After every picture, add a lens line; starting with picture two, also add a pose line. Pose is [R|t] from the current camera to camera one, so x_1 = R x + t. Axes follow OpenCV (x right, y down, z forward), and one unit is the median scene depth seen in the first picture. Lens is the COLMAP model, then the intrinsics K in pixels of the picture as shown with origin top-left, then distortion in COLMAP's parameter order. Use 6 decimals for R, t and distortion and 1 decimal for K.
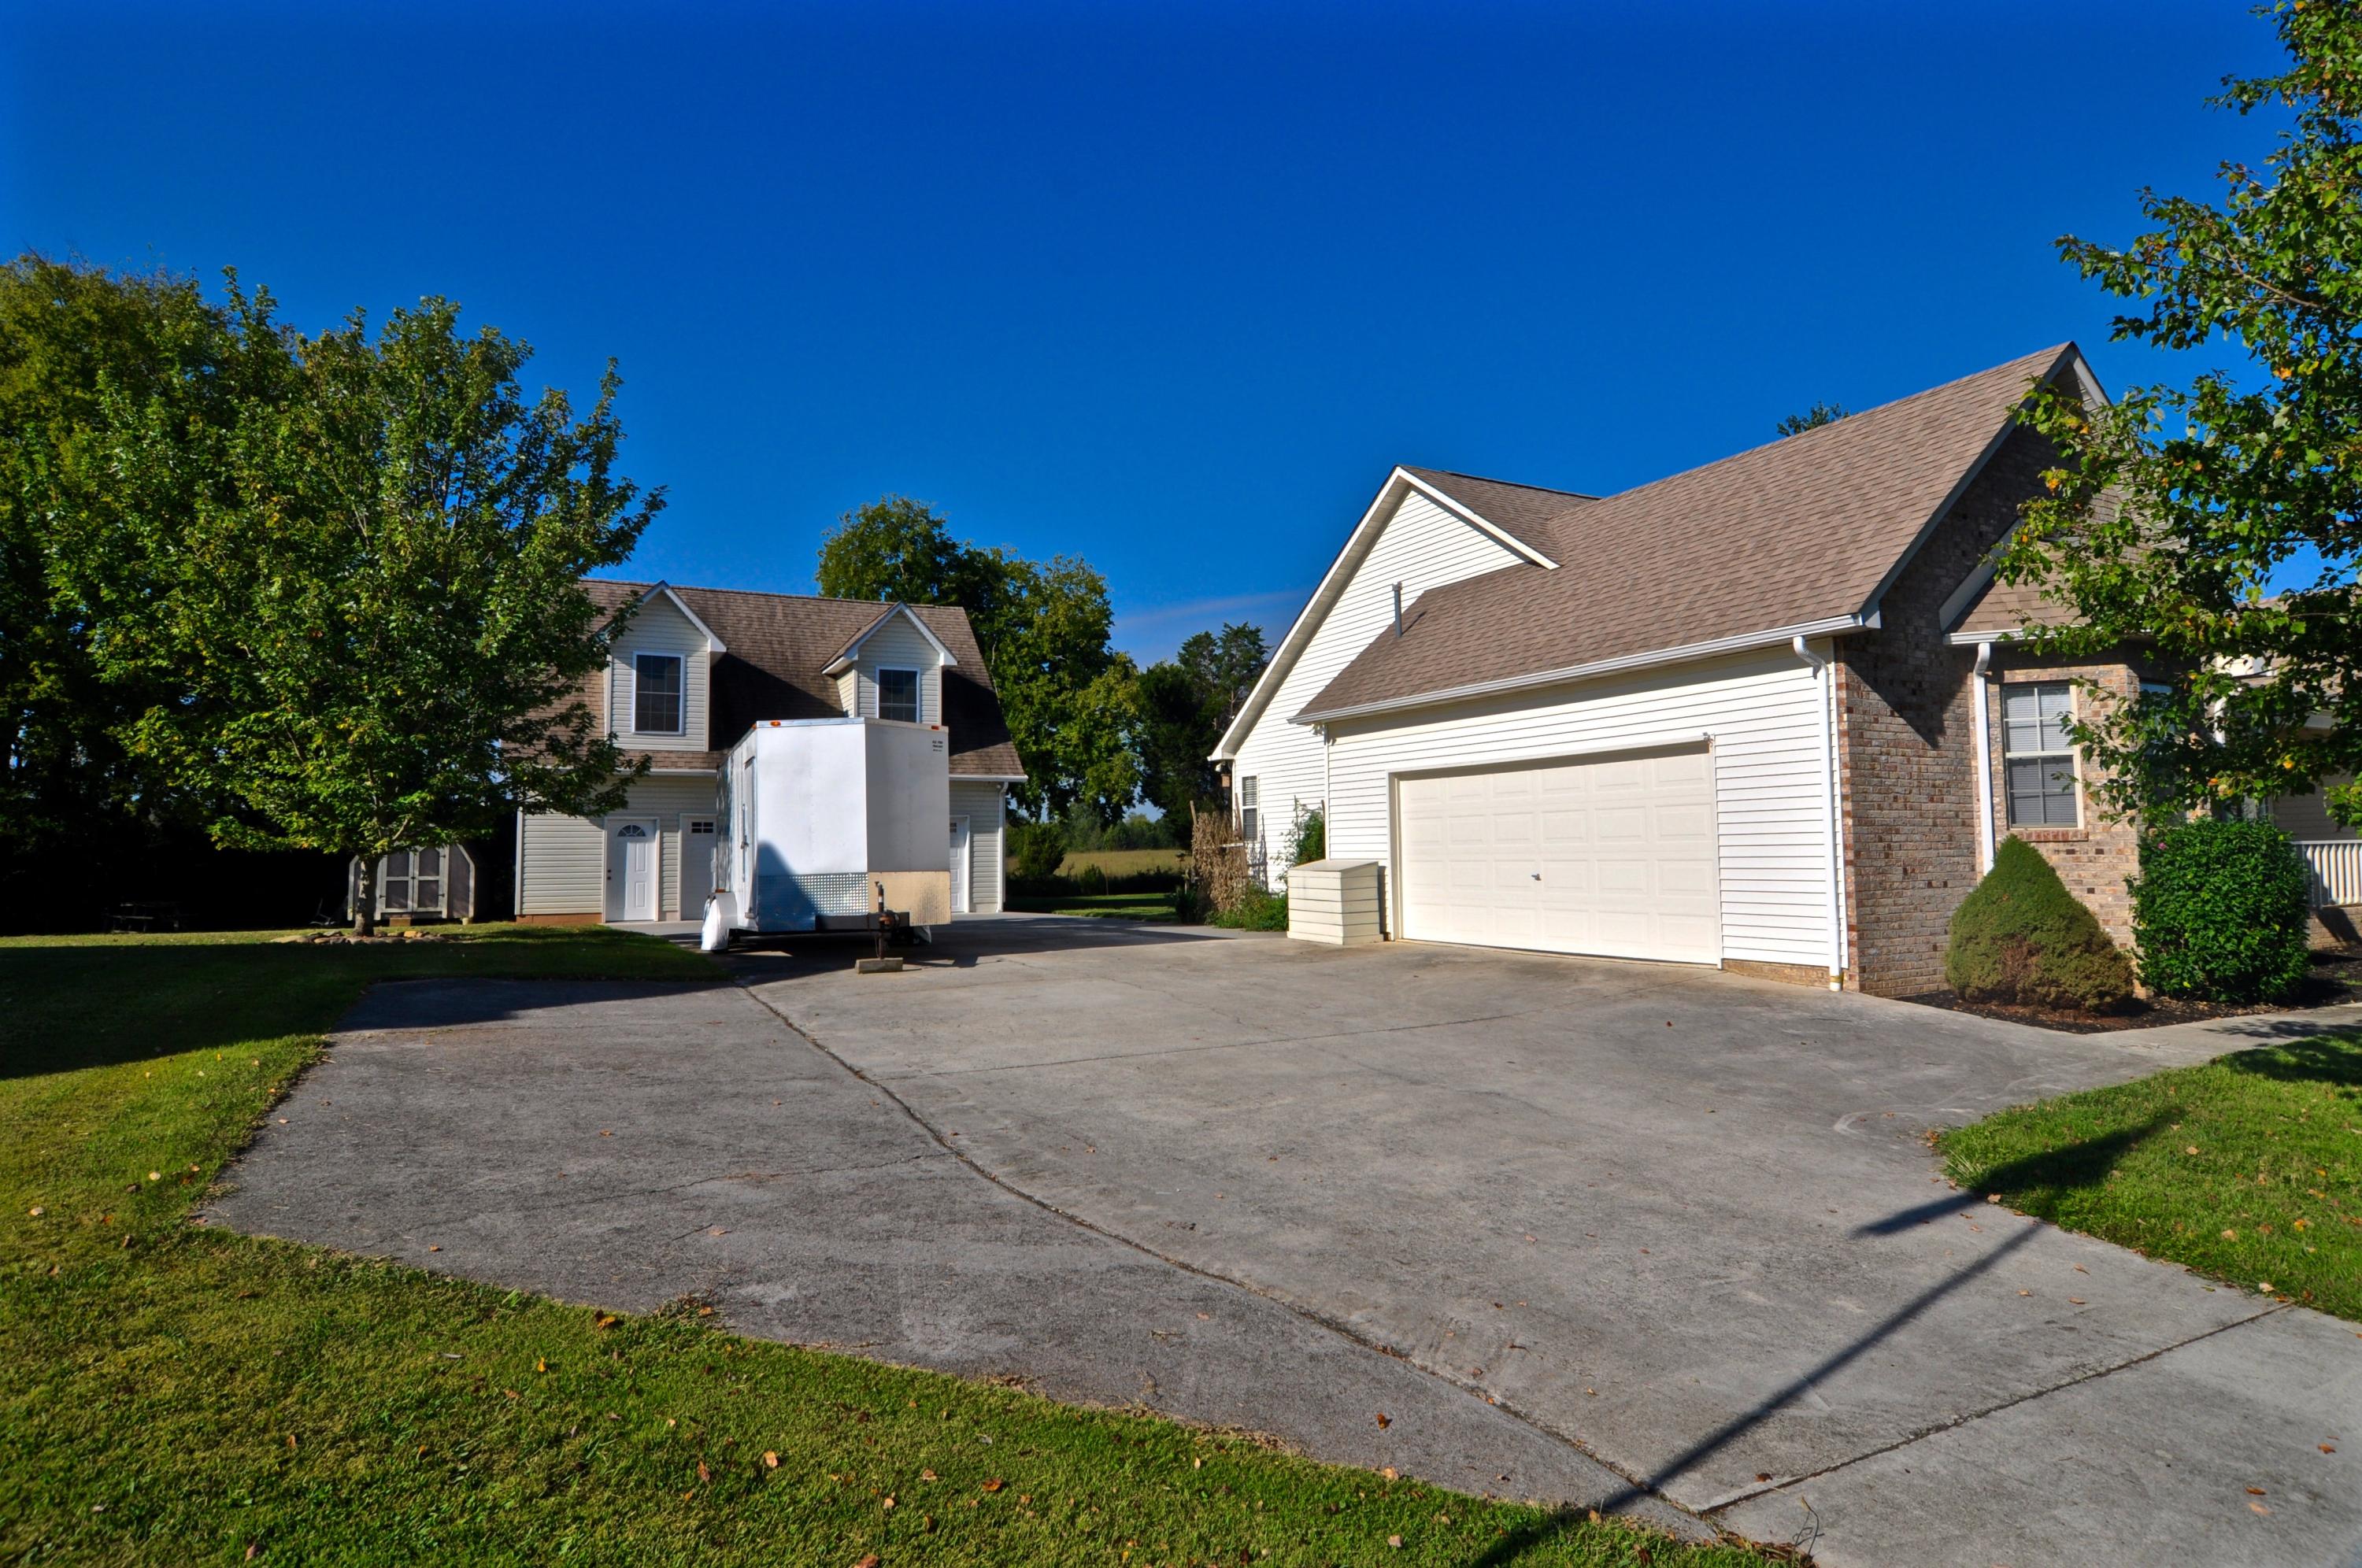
lens RADIAL K [[1268.0, 0, 1183.7], [0, 1268.0, 775.5], [0, 0, 1]] dist [-0.015138, -0.007798]
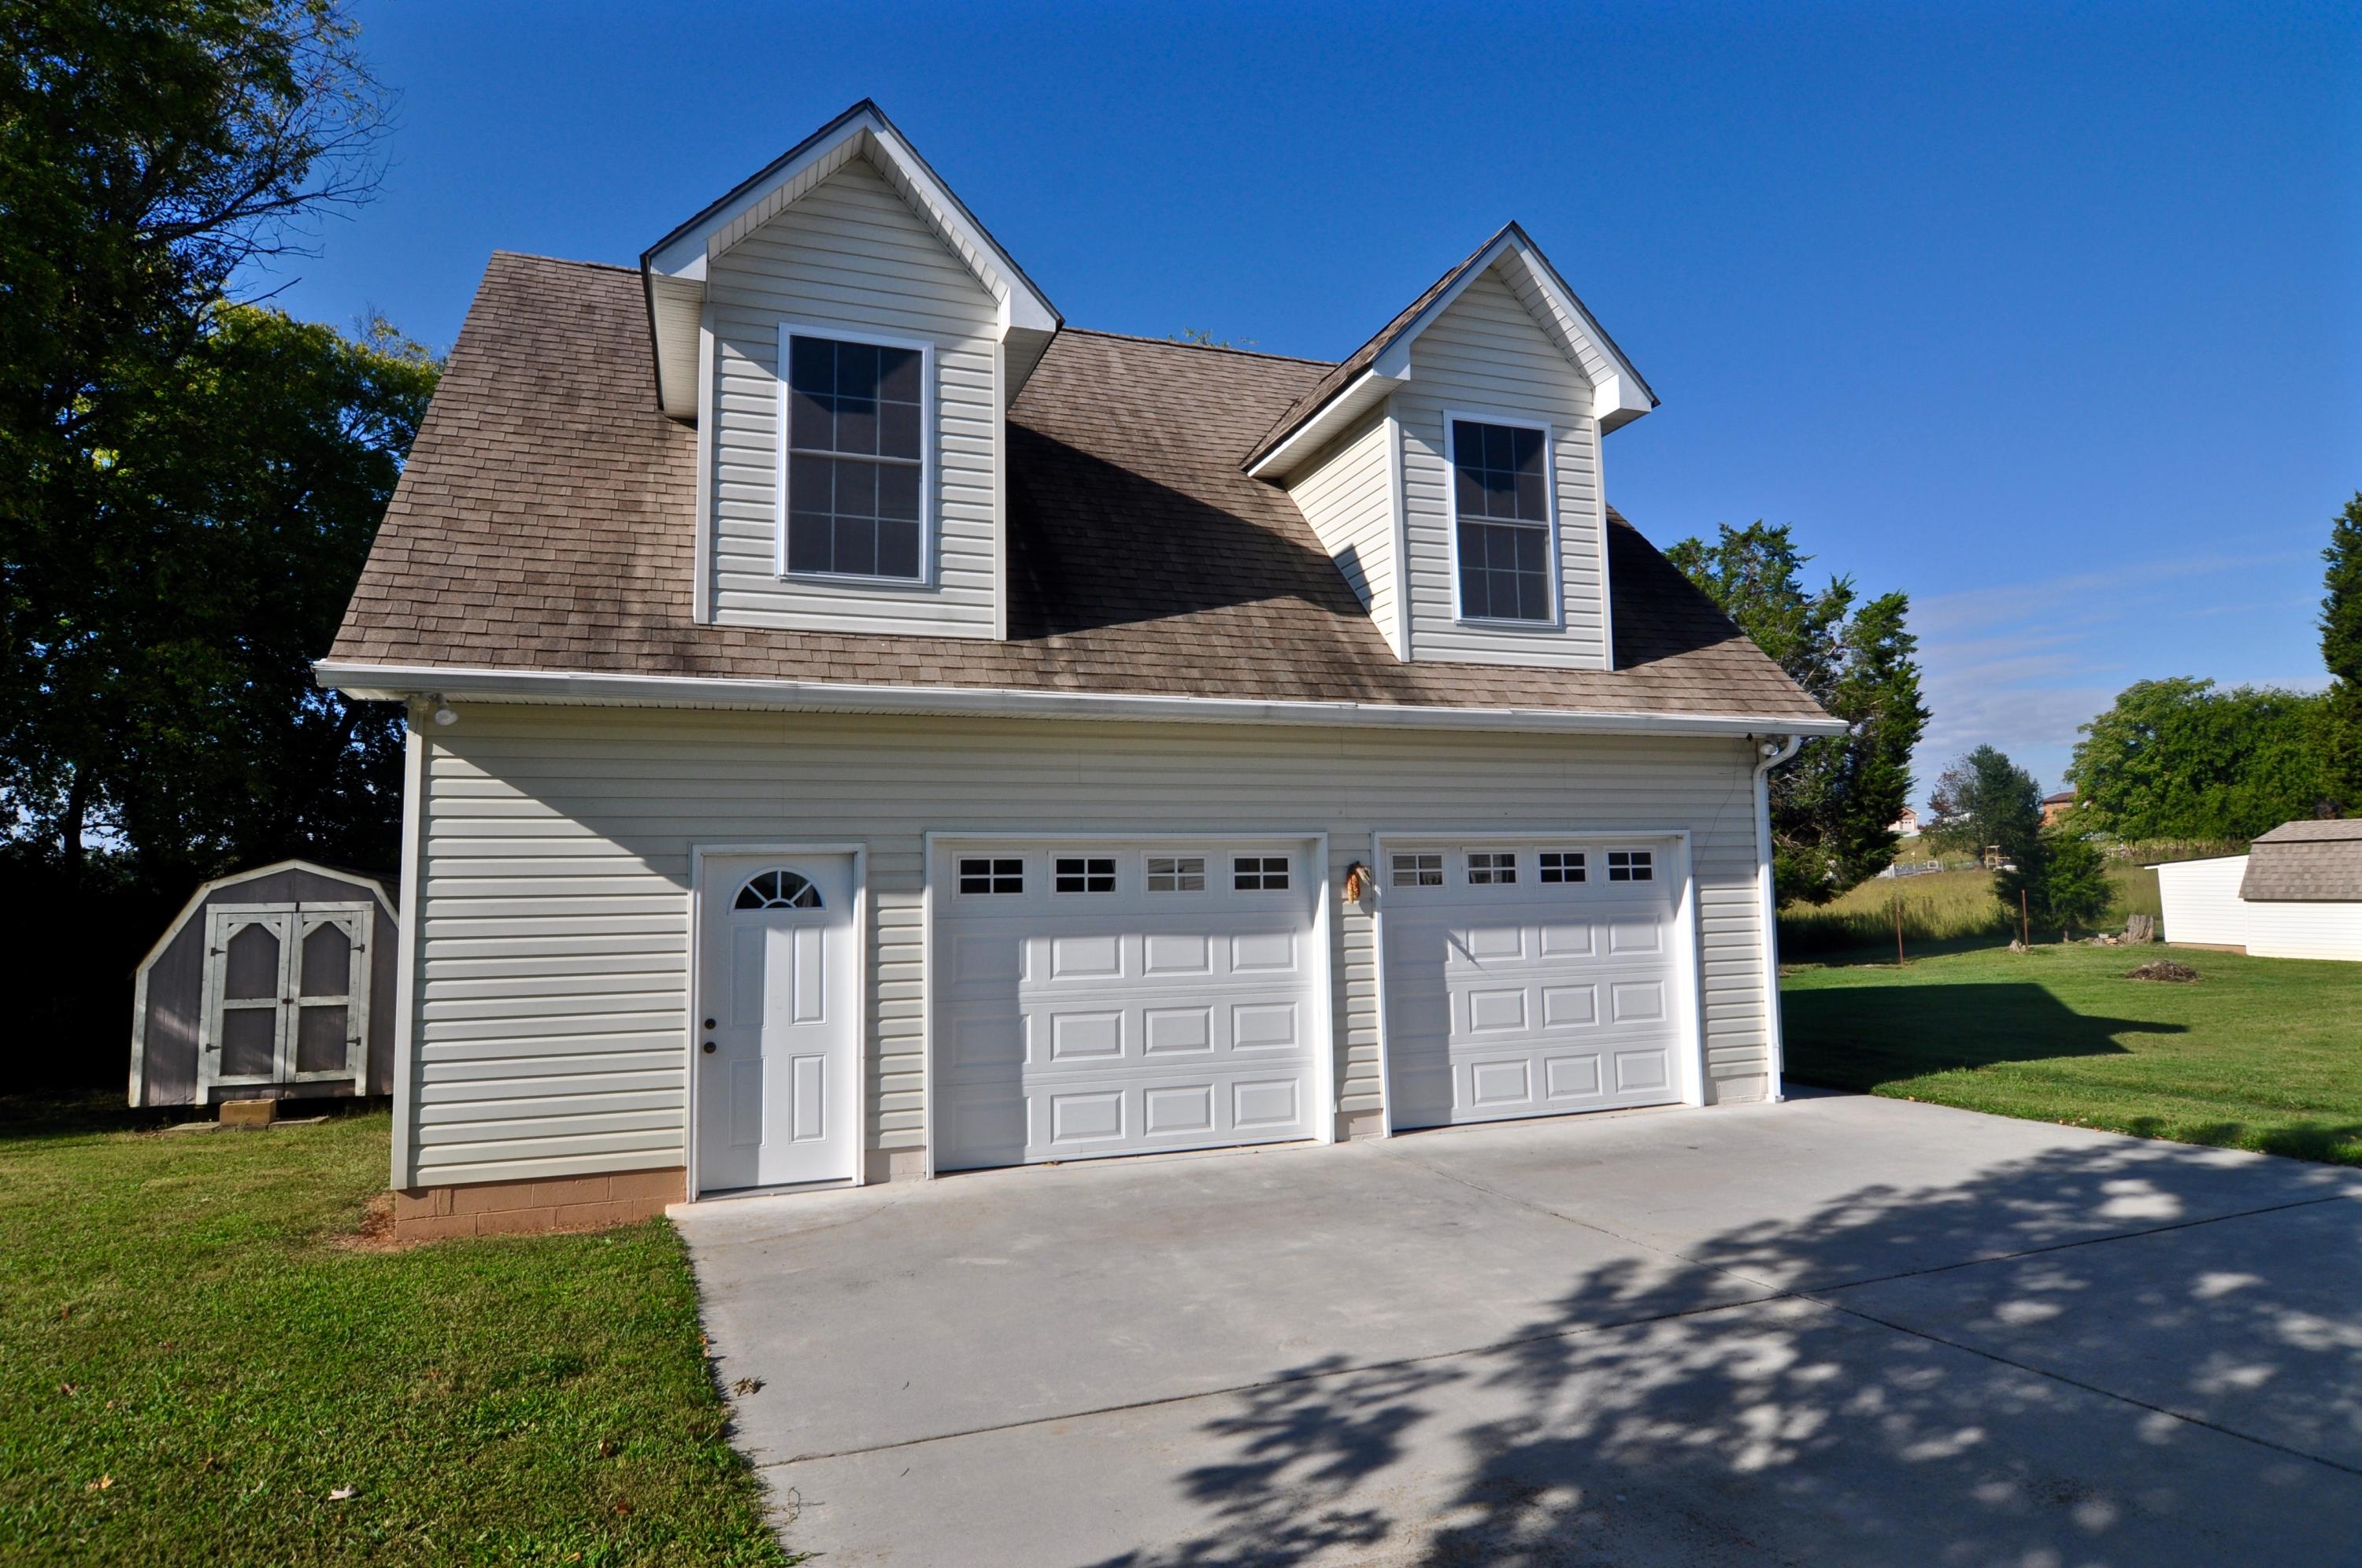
lens RADIAL K [[1268.0, 0, 1178.1], [0, 1268.0, 784.3], [0, 0, 1]] dist [-0.015138, -0.007798]
pose [[0.992687, -0.019472, -0.119138, -0.294969], [0.017161, 0.999645, -0.020396, 0.025118], [0.119493, 0.018202, 0.992668, 0.686494]]
